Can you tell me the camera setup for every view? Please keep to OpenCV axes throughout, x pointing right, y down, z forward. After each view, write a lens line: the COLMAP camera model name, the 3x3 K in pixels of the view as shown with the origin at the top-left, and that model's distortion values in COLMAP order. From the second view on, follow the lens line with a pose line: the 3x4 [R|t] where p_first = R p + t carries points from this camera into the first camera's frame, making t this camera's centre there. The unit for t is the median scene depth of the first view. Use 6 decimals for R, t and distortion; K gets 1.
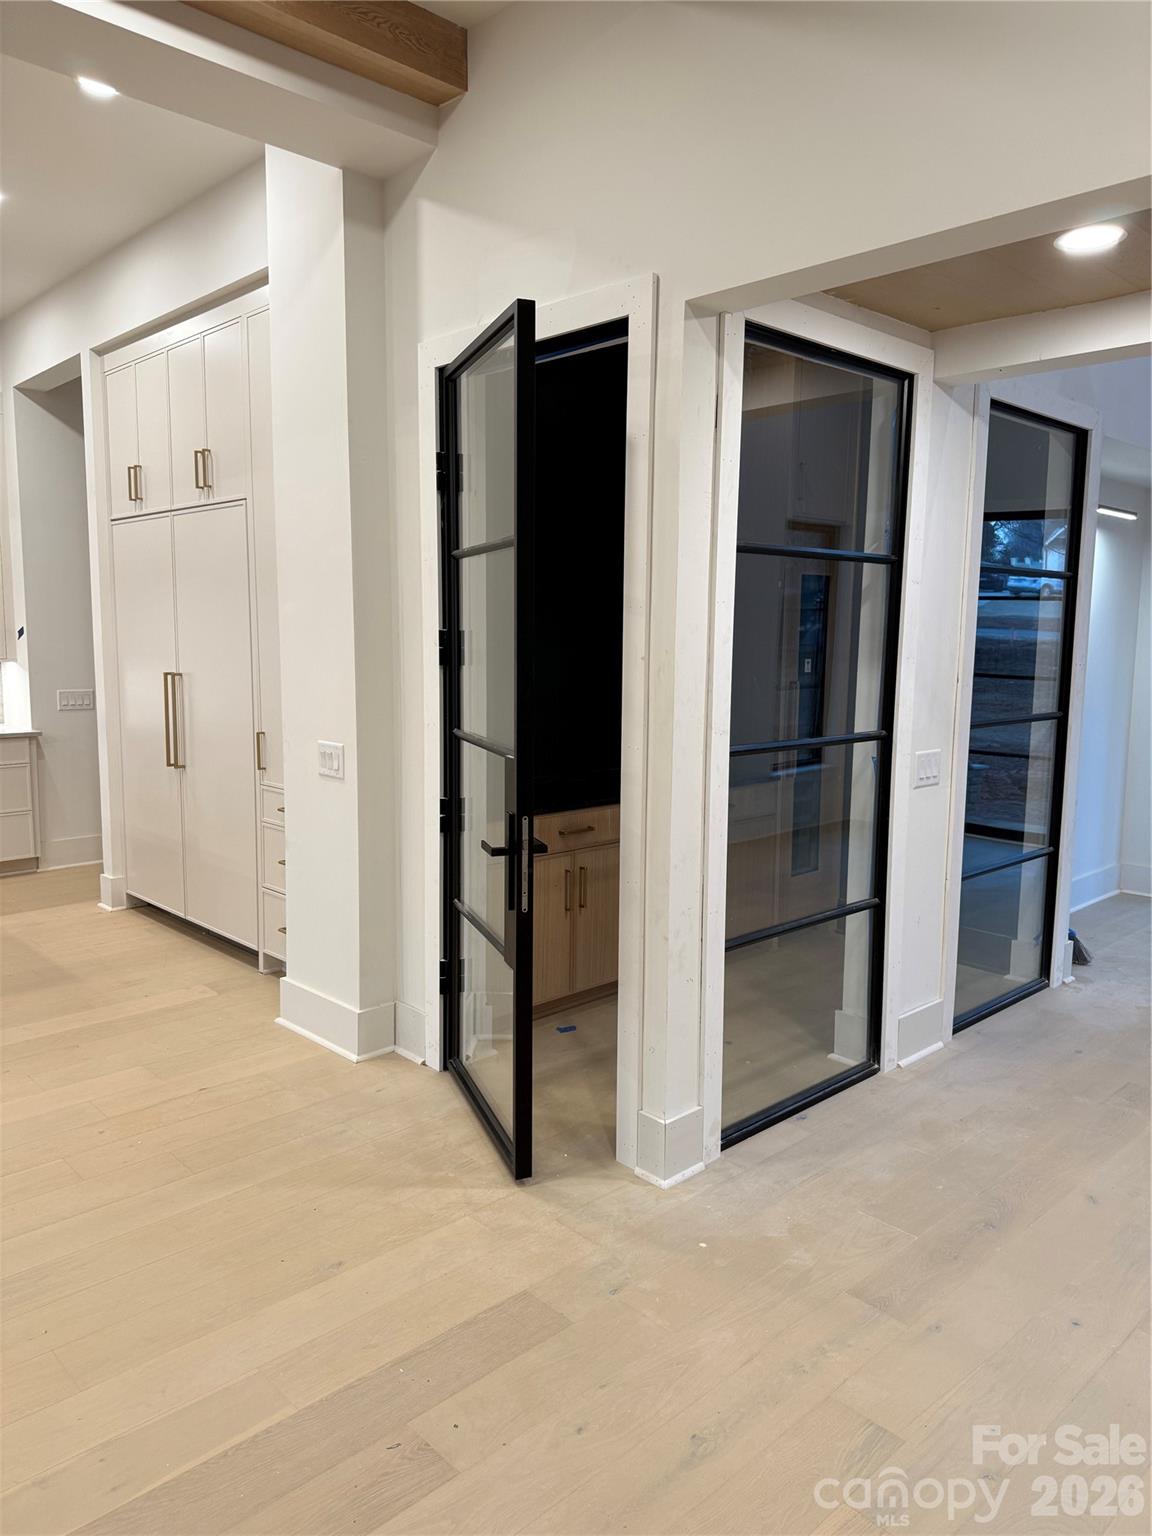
lens RADIAL K [[1094.5, 0, 582.2], [0, 1094.5, 758.4], [0, 0, 1]] dist [0.005937, -0.004779]
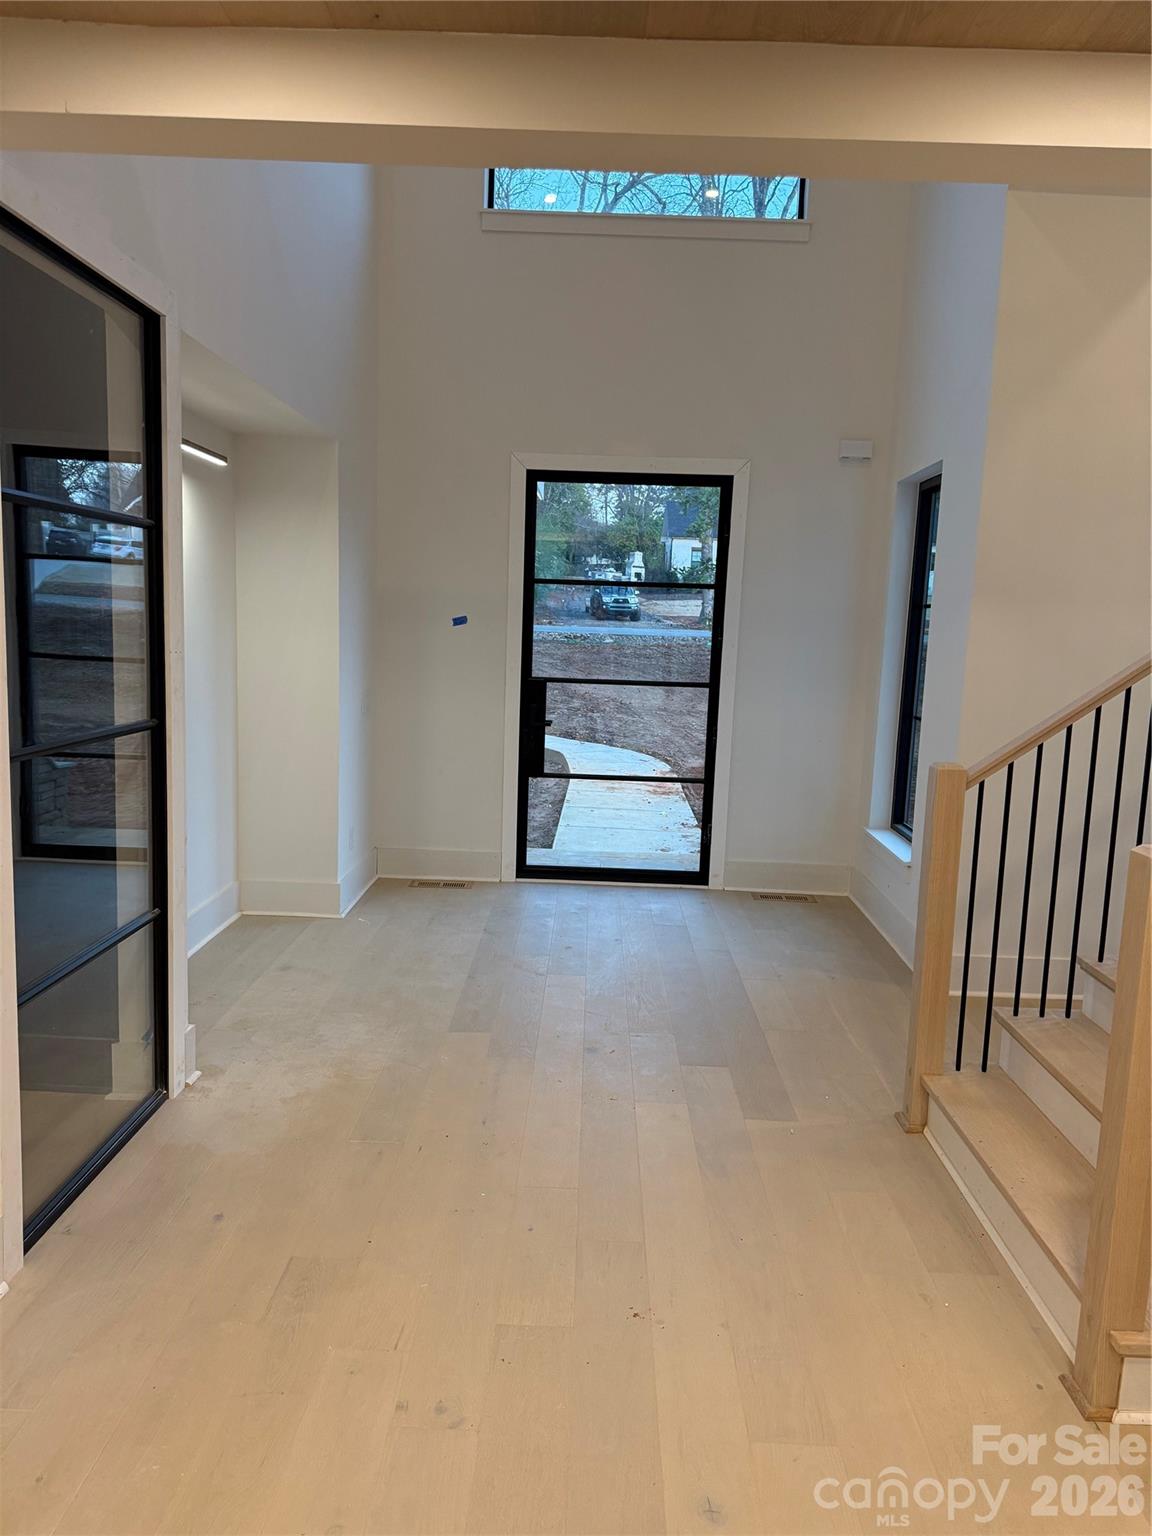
lens RADIAL K [[1094.5, 0, 582.2], [0, 1094.5, 771.6], [0, 0, 1]] dist [0.005937, -0.004779]
pose [[0.708113, -0.082604, 0.701251, 0.132570], [0.055406, 0.996572, 0.061443, -0.033743], [-0.703922, -0.004655, 0.710262, 0.300552]]
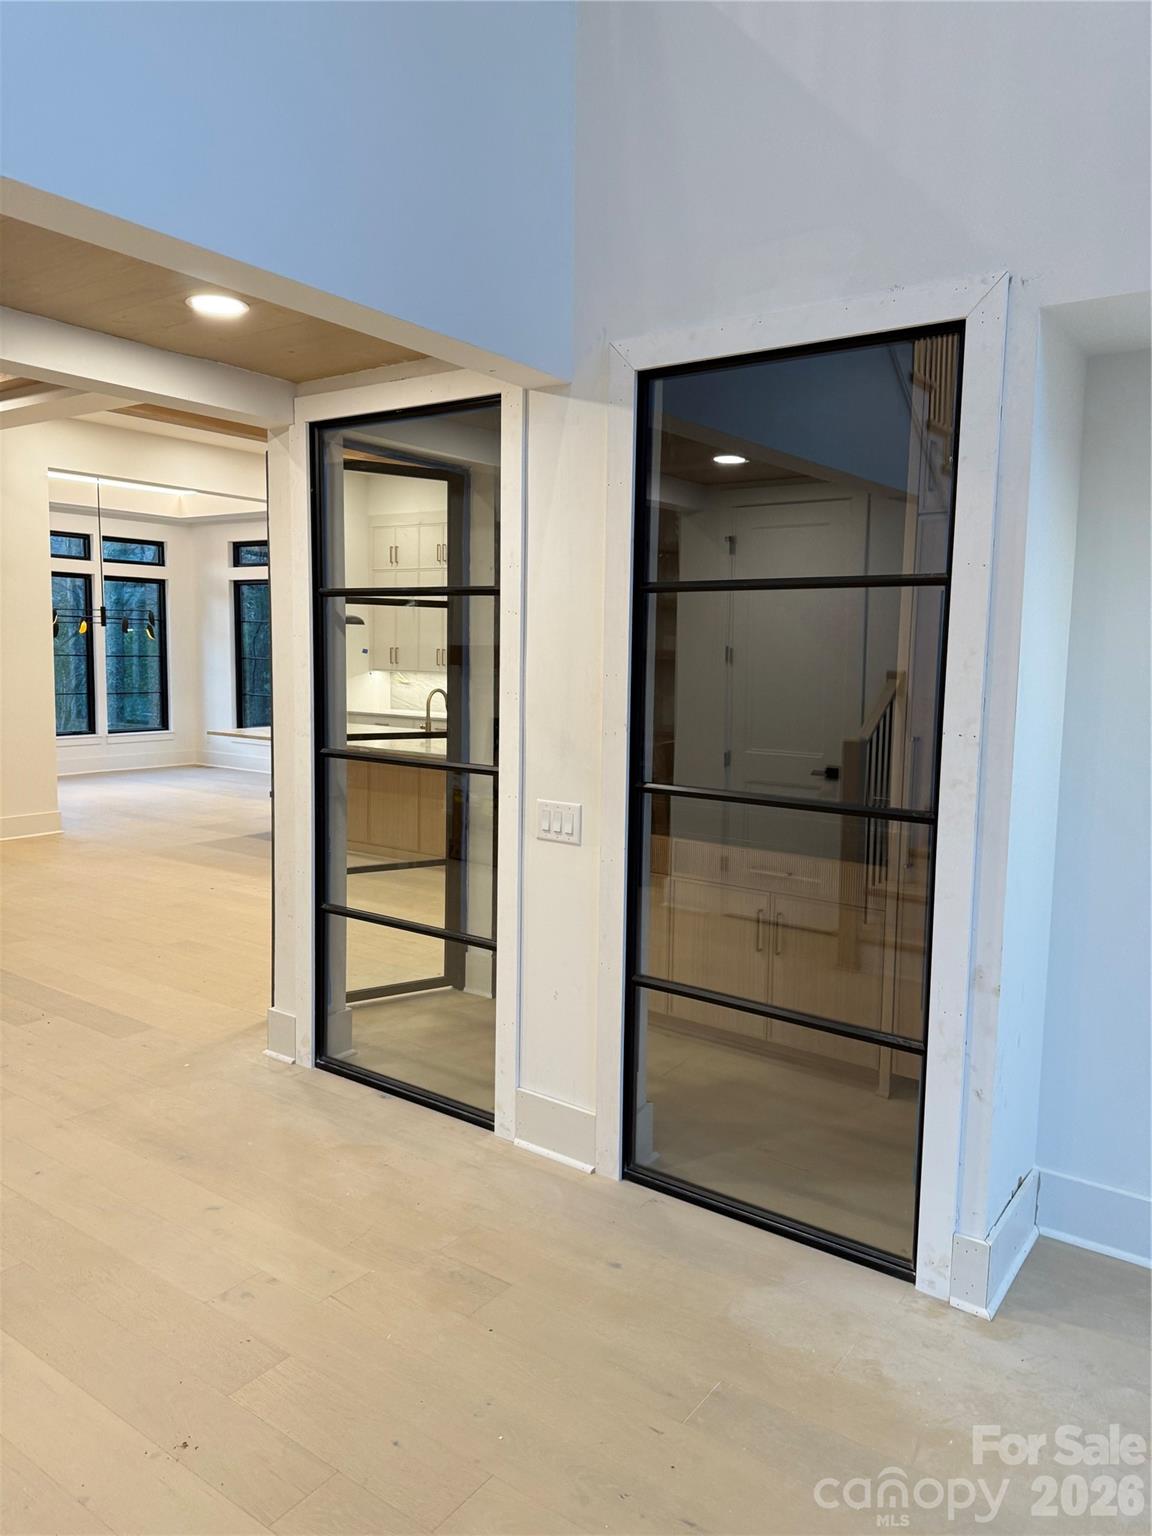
lens RADIAL K [[1094.5, 0, 586.0], [0, 1094.5, 763.4], [0, 0, 1]] dist [0.005937, -0.004779]
pose [[0.181018, 0.093701, -0.979006, 0.937108], [-0.137648, 0.988067, 0.069117, -0.079848], [0.973800, 0.122246, 0.191756, 0.686667]]
